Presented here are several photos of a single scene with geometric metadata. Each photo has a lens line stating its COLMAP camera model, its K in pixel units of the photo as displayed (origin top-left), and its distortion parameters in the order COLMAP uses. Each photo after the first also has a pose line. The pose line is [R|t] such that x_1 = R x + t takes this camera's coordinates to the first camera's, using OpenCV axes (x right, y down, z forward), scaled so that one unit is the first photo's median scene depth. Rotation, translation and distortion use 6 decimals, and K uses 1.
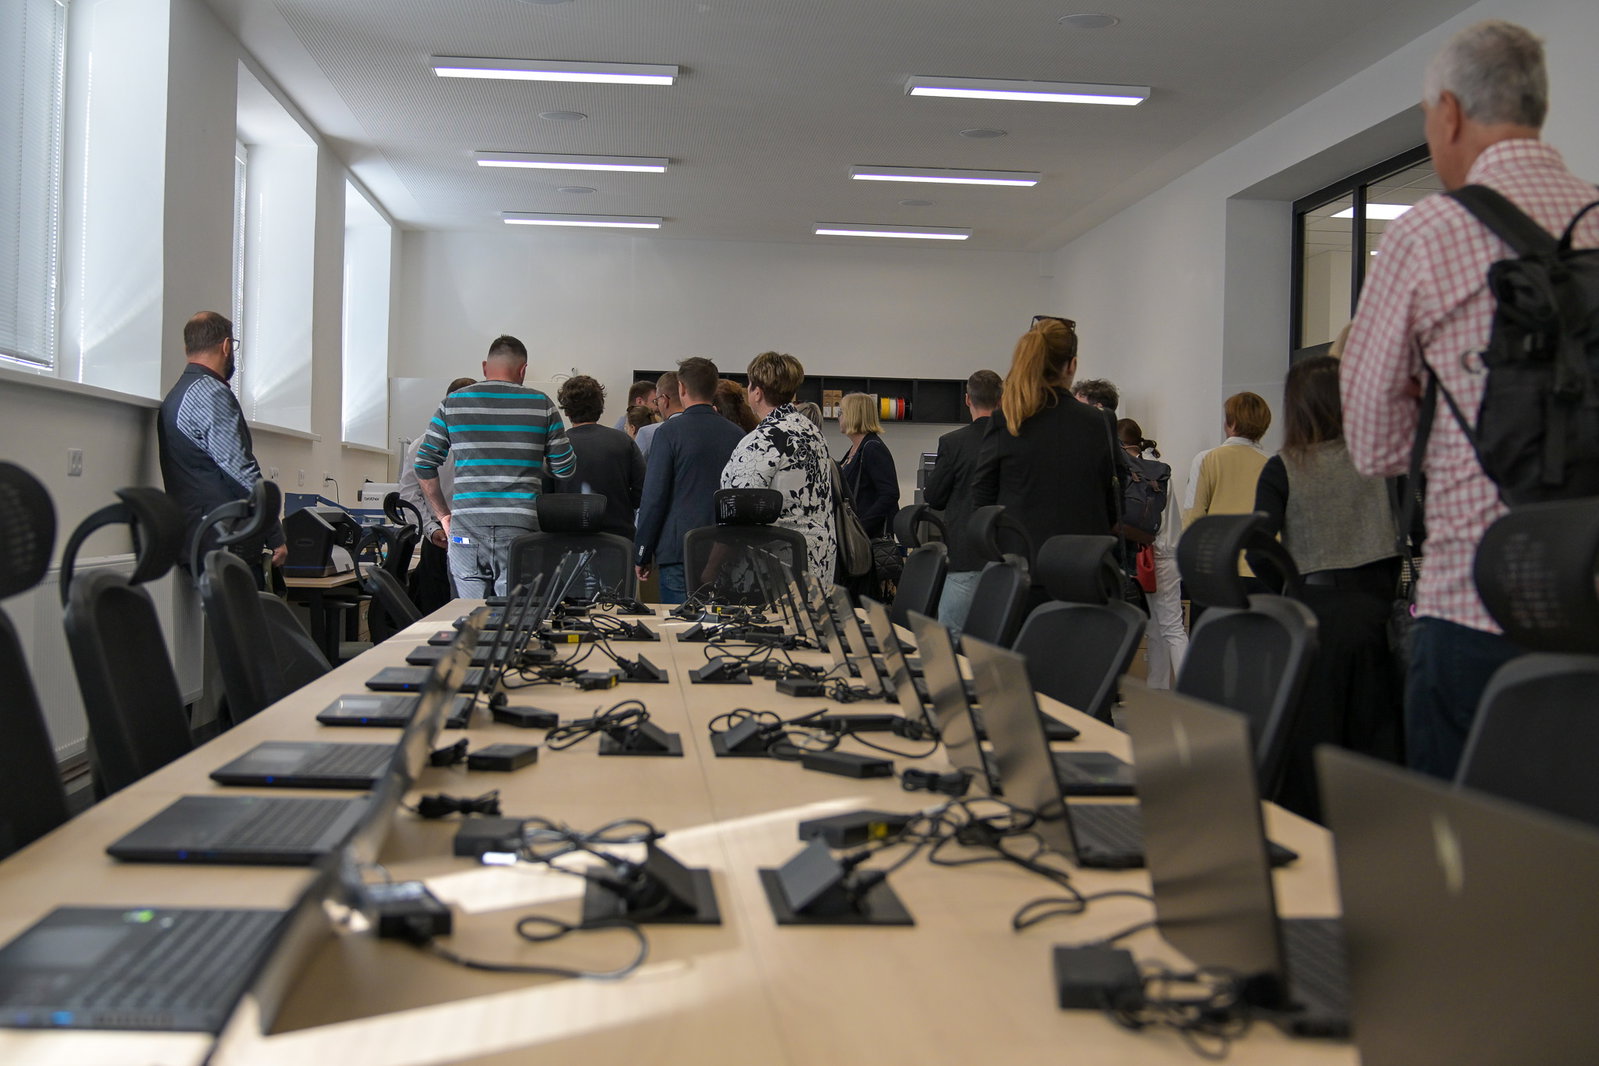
lens RADIAL K [[1987.2, 0, 799.5], [0, 1987.2, 533.0], [0, 0, 1]] dist [-0.120287, 0.029327]
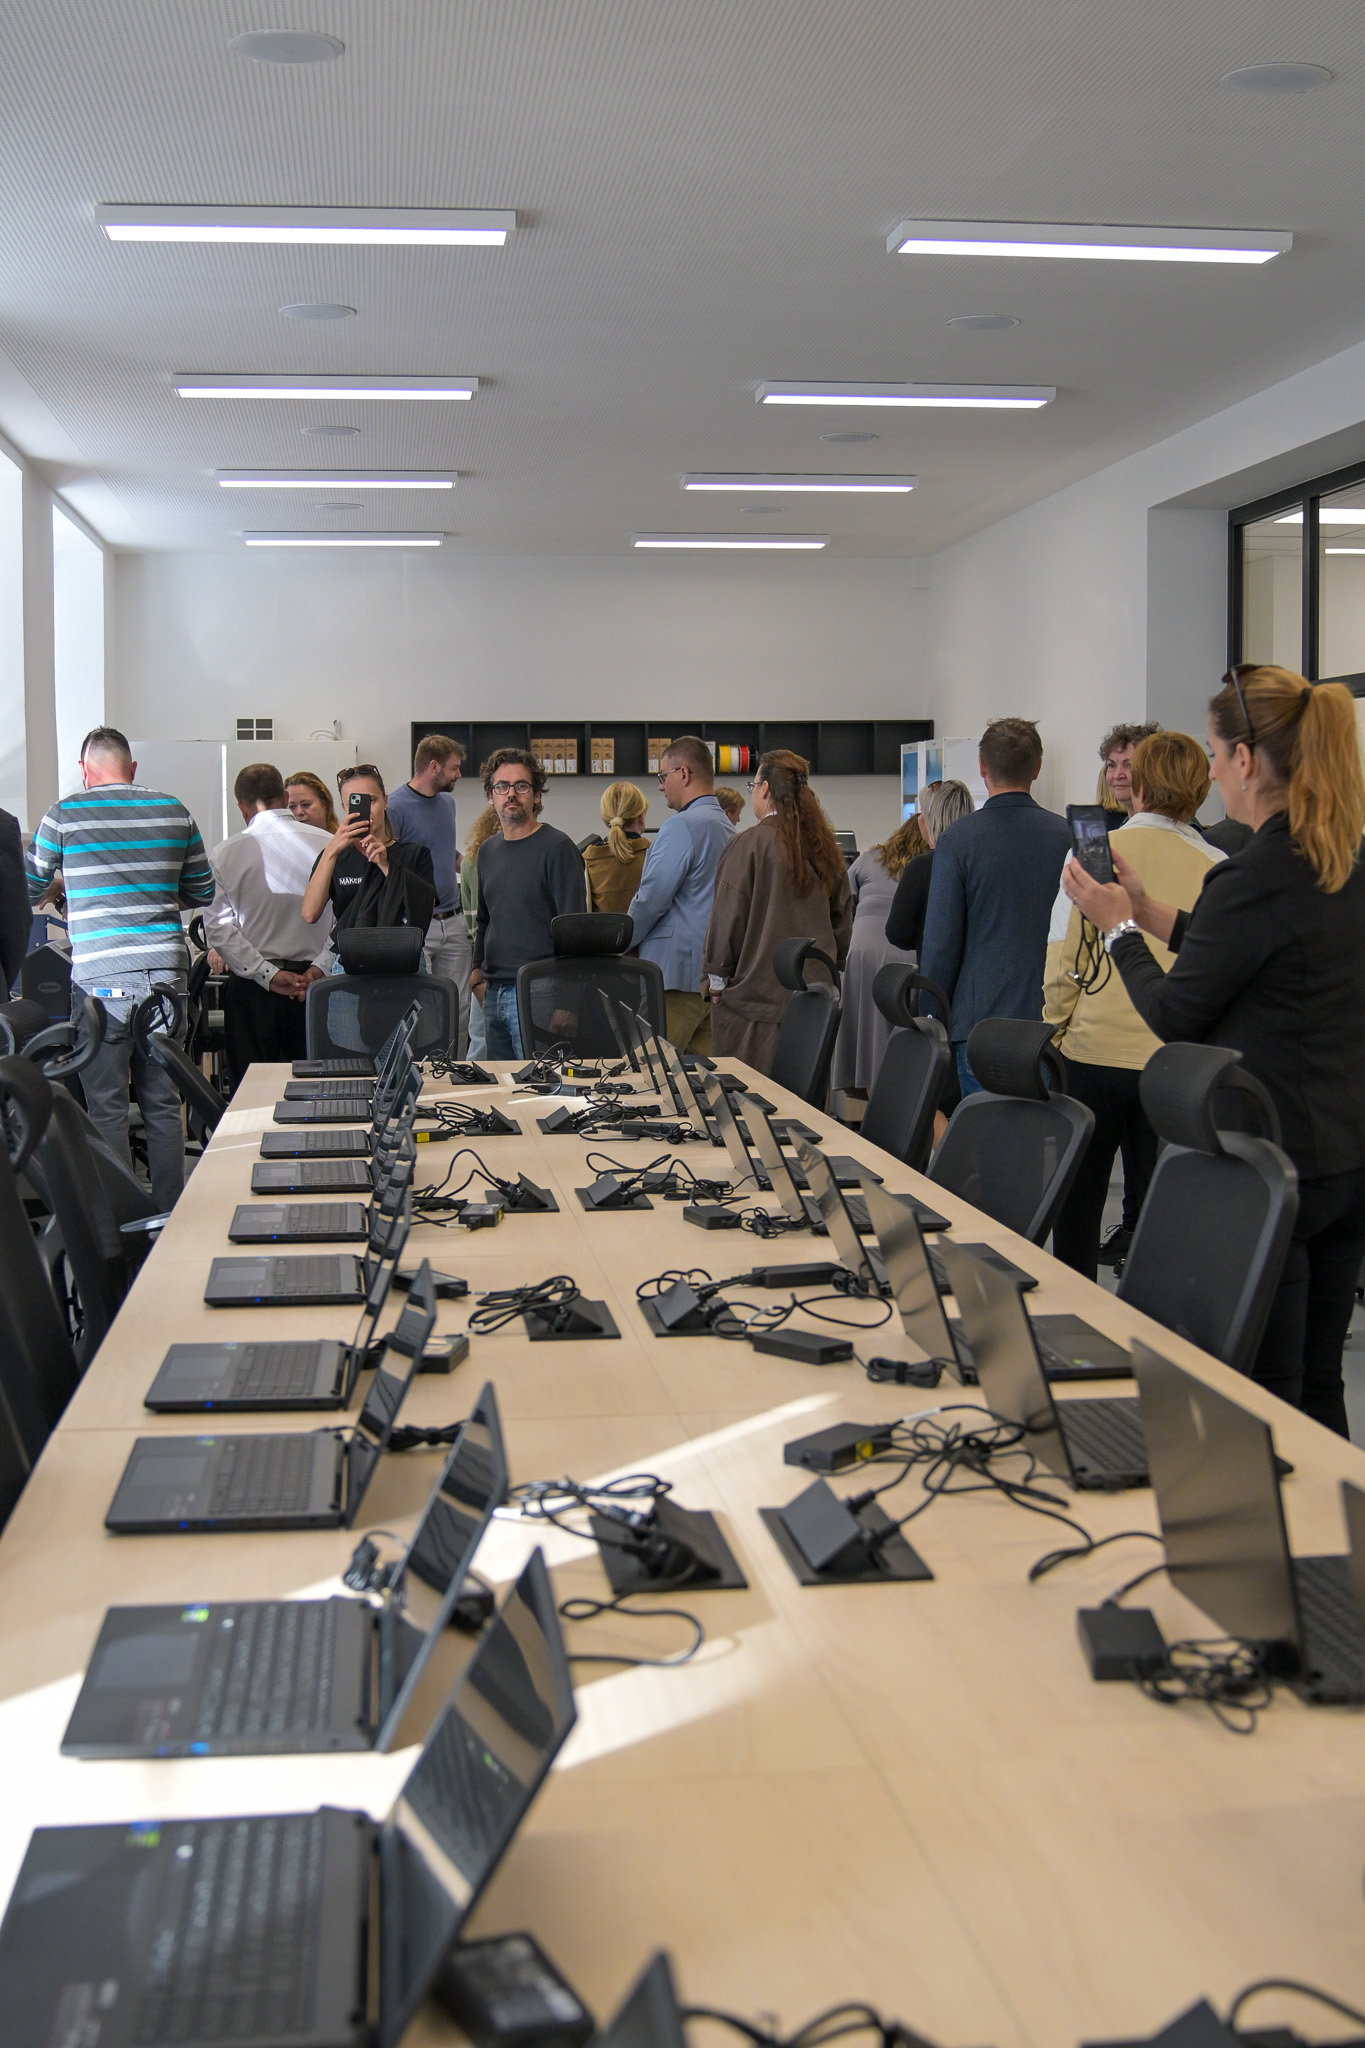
lens RADIAL K [[2545.2, 0, 682.5], [0, 2545.2, 1024.0], [0, 0, 1]] dist [-0.120287, 0.029327]
pose [[0.998965, -0.030358, 0.033873, -0.058604], [0.028213, 0.997671, 0.062098, -0.094971], [-0.035679, -0.061078, 0.997495, -0.157015]]
